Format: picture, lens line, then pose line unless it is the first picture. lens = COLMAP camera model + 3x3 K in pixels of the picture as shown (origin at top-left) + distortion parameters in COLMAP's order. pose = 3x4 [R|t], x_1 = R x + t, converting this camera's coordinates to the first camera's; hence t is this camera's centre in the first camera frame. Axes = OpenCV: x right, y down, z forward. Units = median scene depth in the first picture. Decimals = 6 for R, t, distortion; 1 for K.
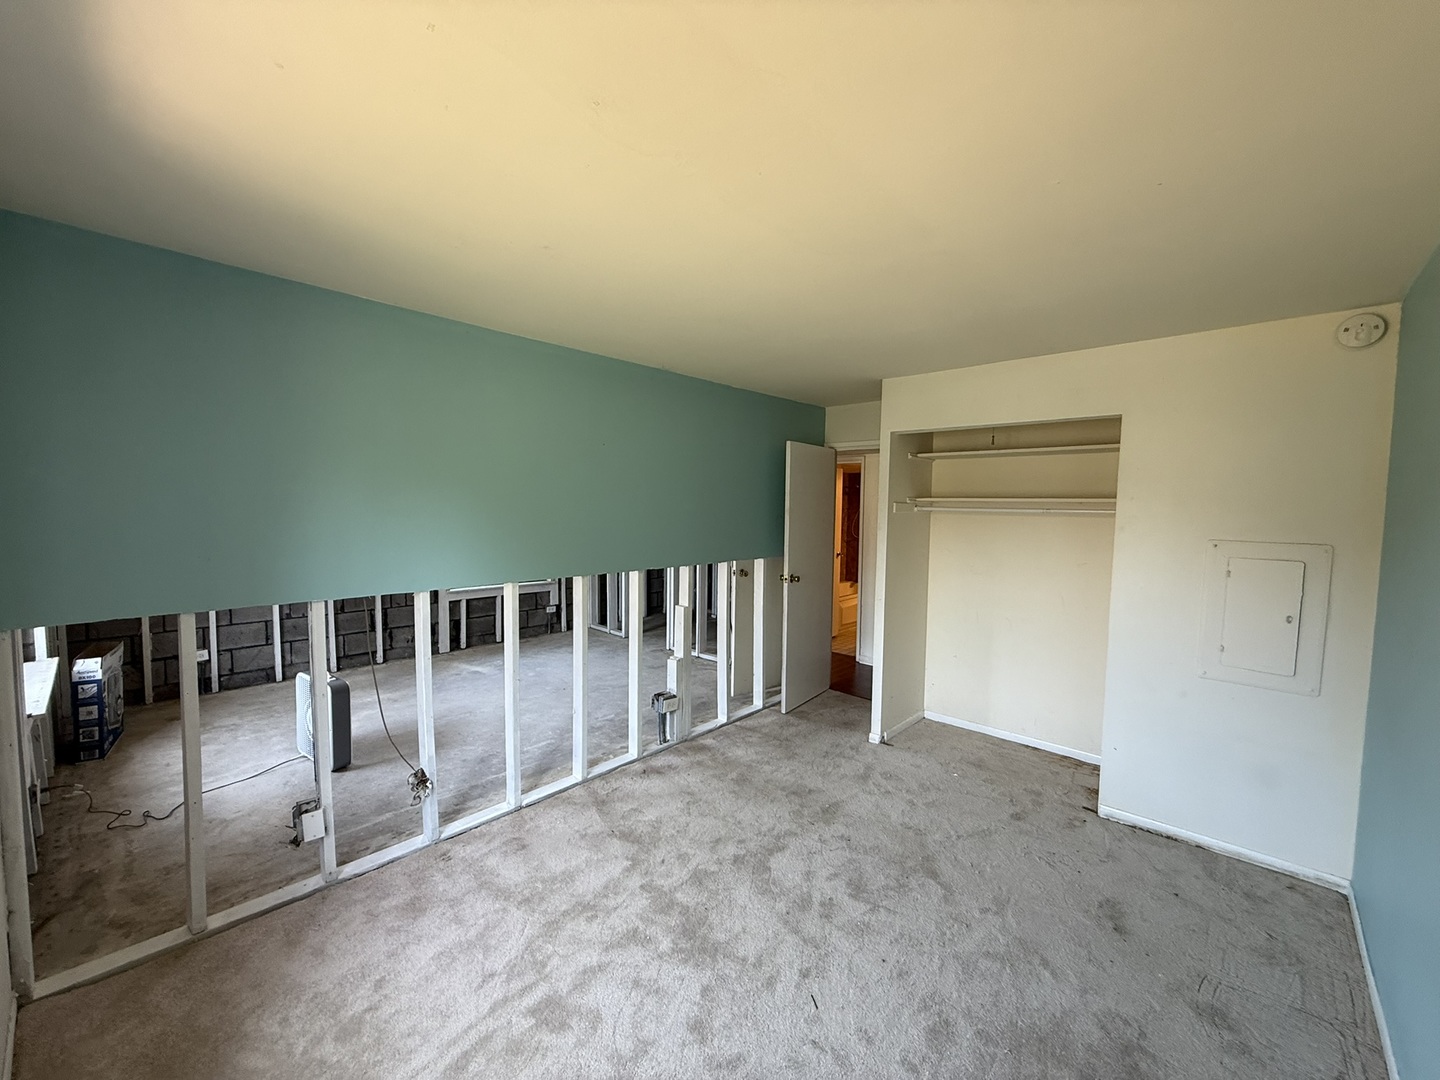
lens RADIAL K [[574.2, 0, 717.3], [0, 574.2, 541.5], [0, 0, 1]] dist [0.000986, -0.000317]
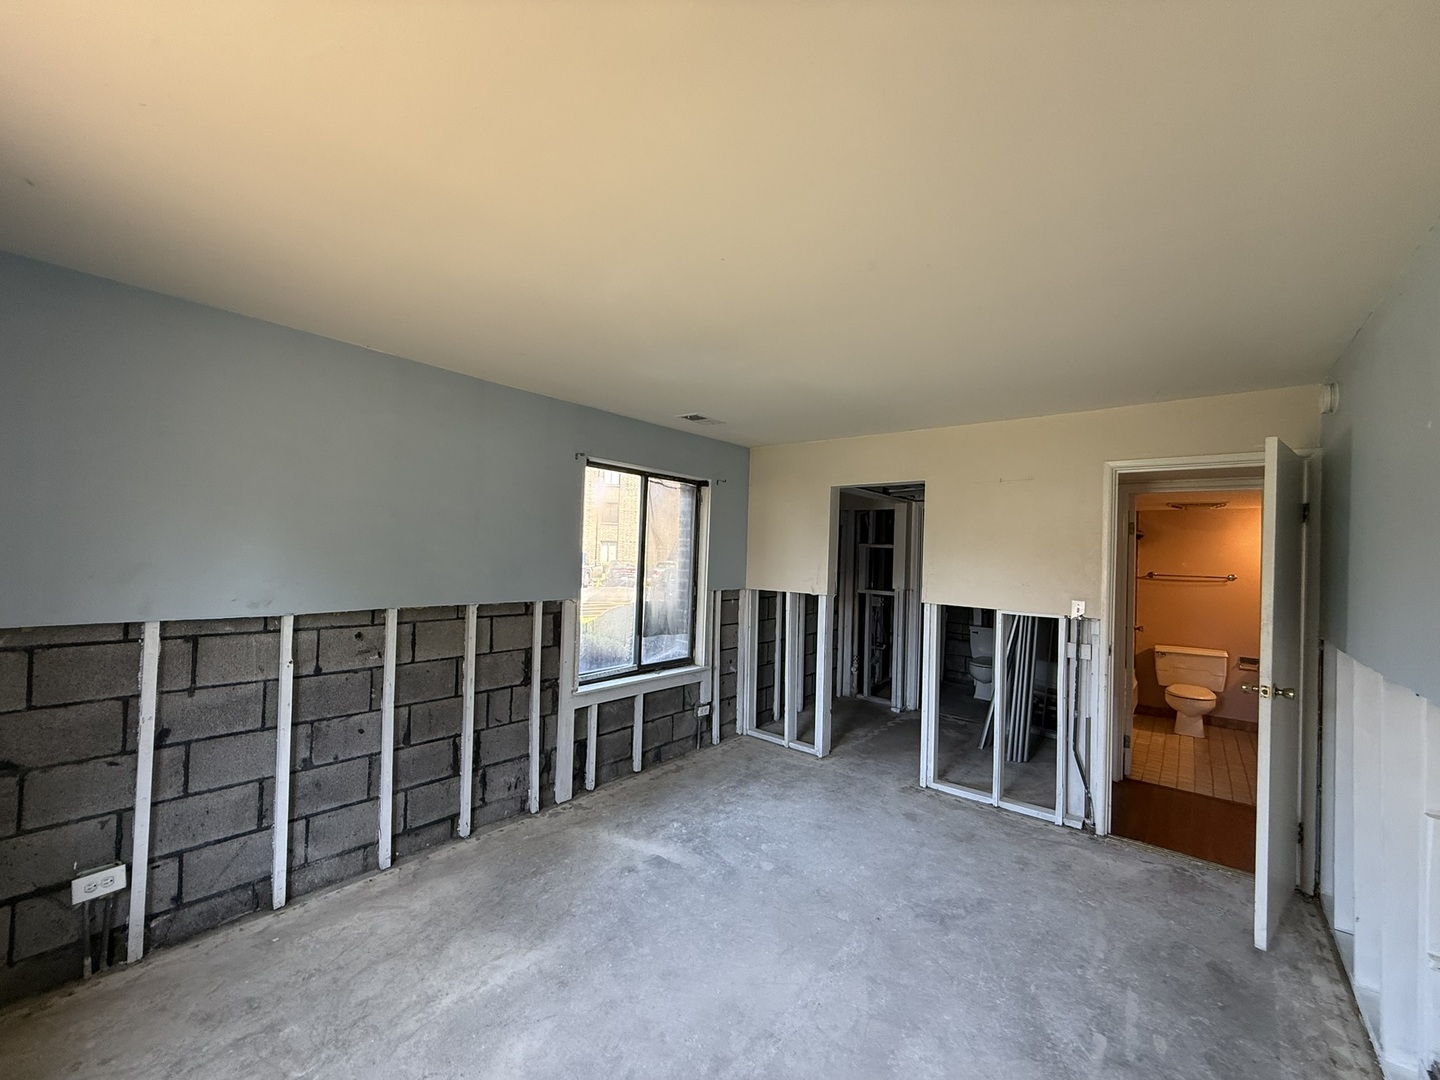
lens RADIAL K [[574.2, 0, 714.2], [0, 574.2, 544.0], [0, 0, 1]] dist [0.000986, -0.000317]
pose [[0.998343, 0.018699, 0.054426, -0.432276], [-0.014542, 0.997017, -0.075800, -0.024880], [-0.055681, 0.074883, 0.995637, 0.481442]]
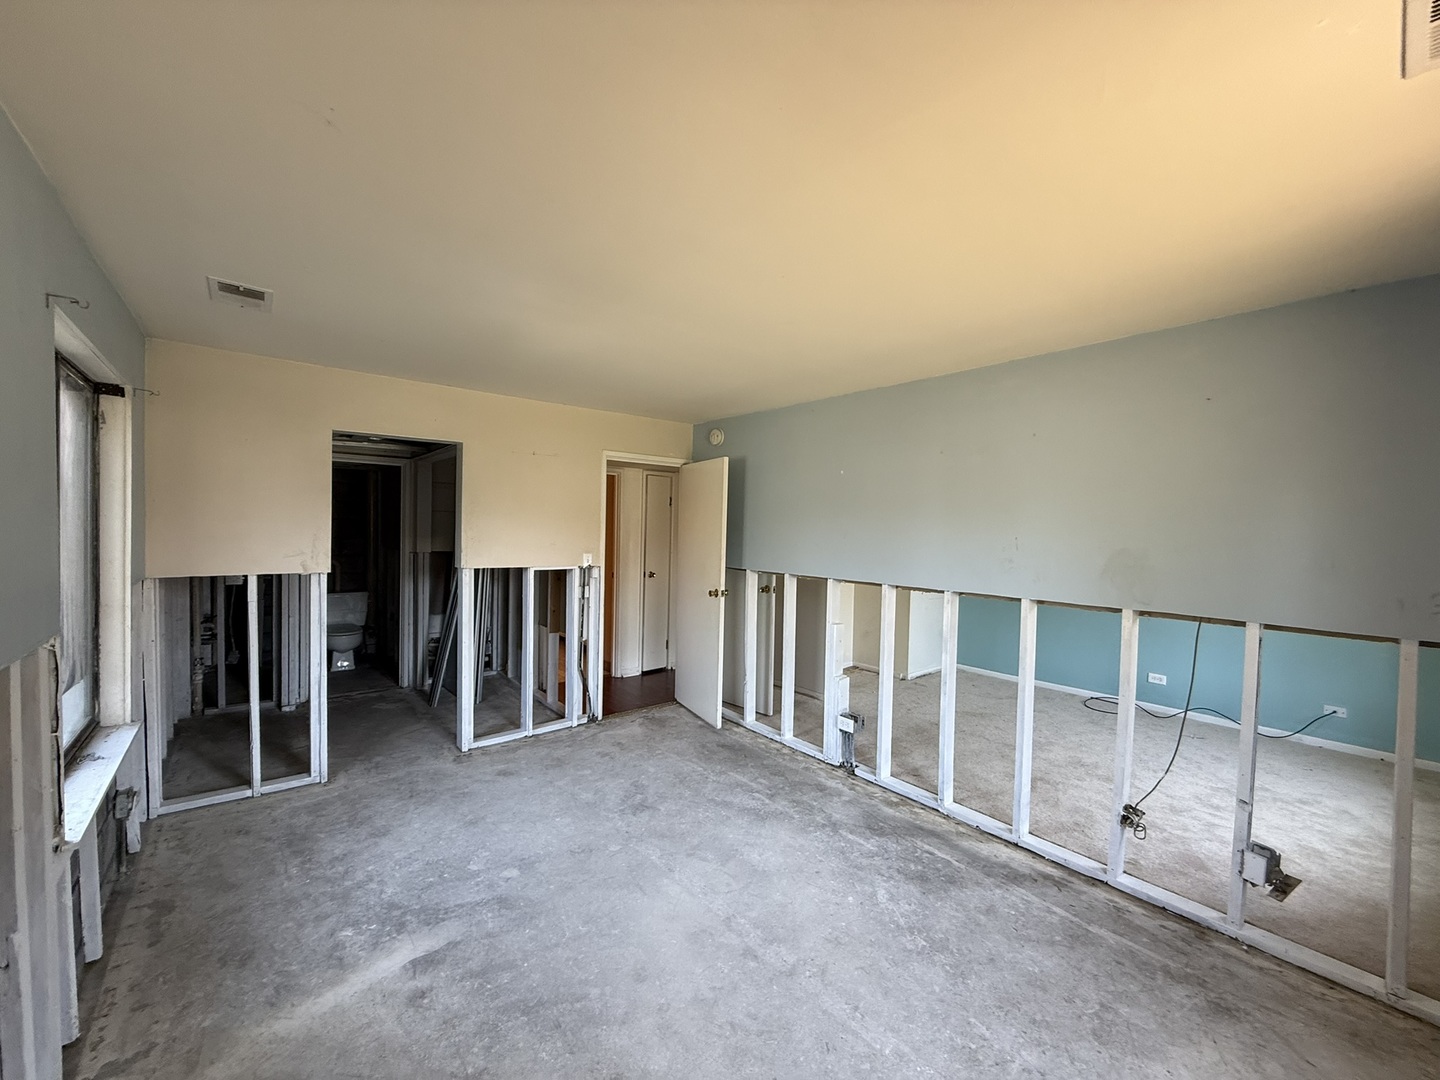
lens RADIAL K [[574.2, 0, 719.3], [0, 574.2, 539.7], [0, 0, 1]] dist [0.000986, -0.000317]
pose [[0.135464, -0.032609, 0.990246, -0.808427], [0.043226, 0.998701, 0.026974, -0.052228], [-0.989839, 0.039150, 0.136697, 0.799098]]
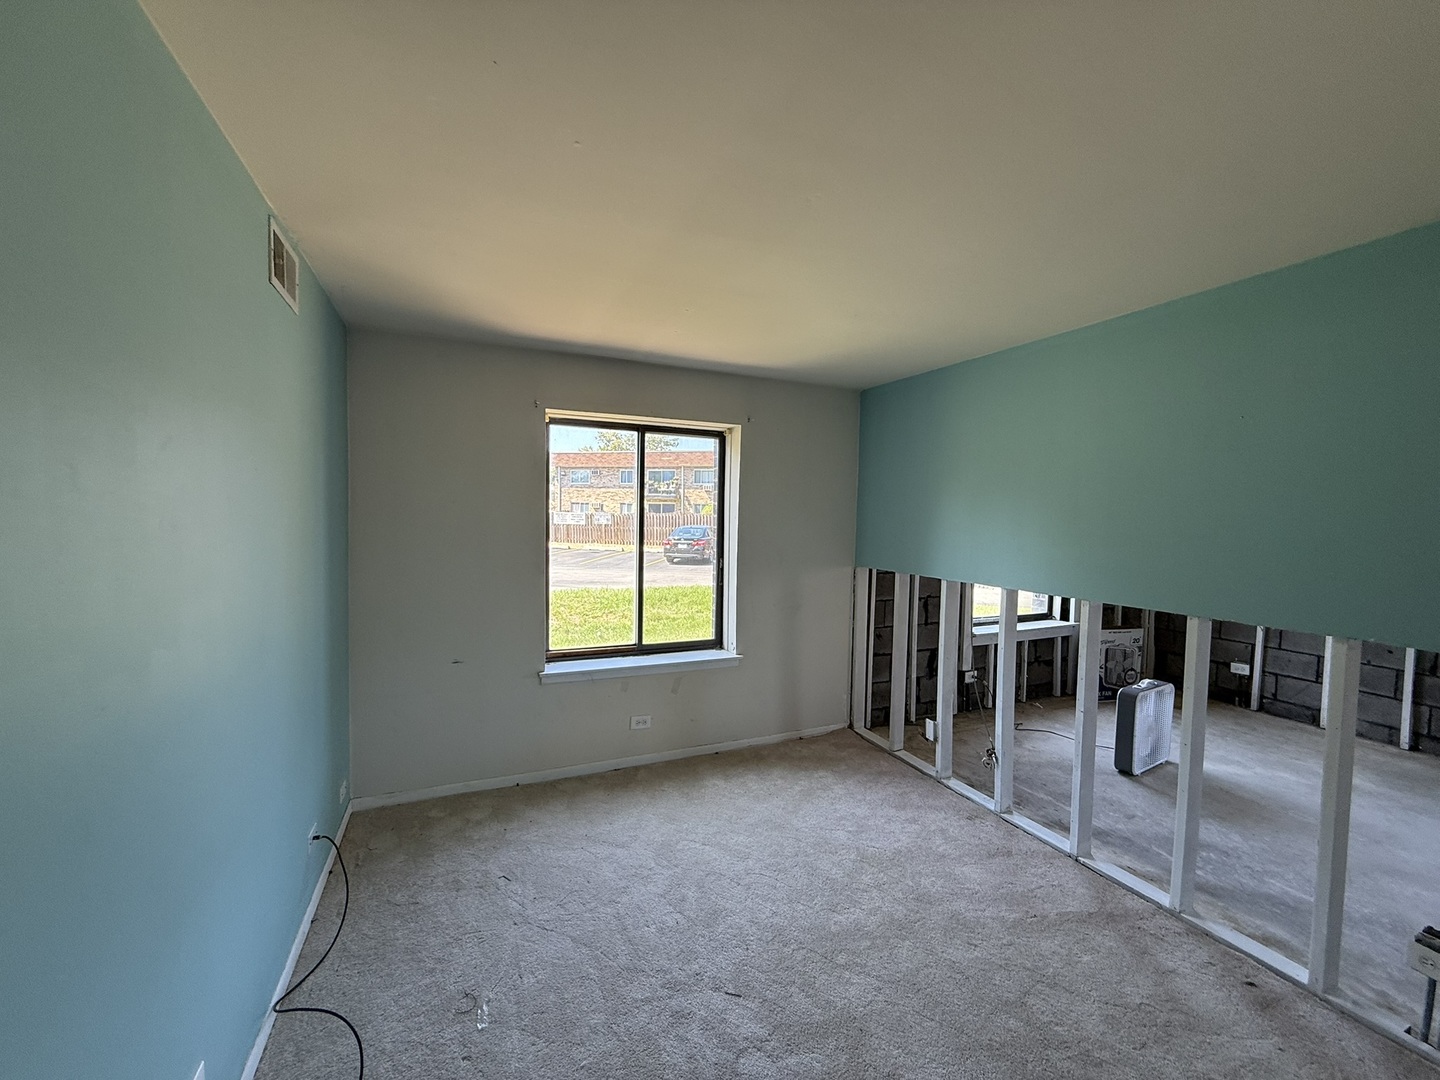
lens RADIAL K [[574.2, 0, 713.9], [0, 574.2, 540.0], [0, 0, 1]] dist [0.000986, -0.000317]
pose [[-0.394780, 0.023047, -0.918487, 0.394285], [-0.081985, 0.994814, 0.060201, -0.016992], [0.915110, 0.099068, -0.390843, 0.462796]]
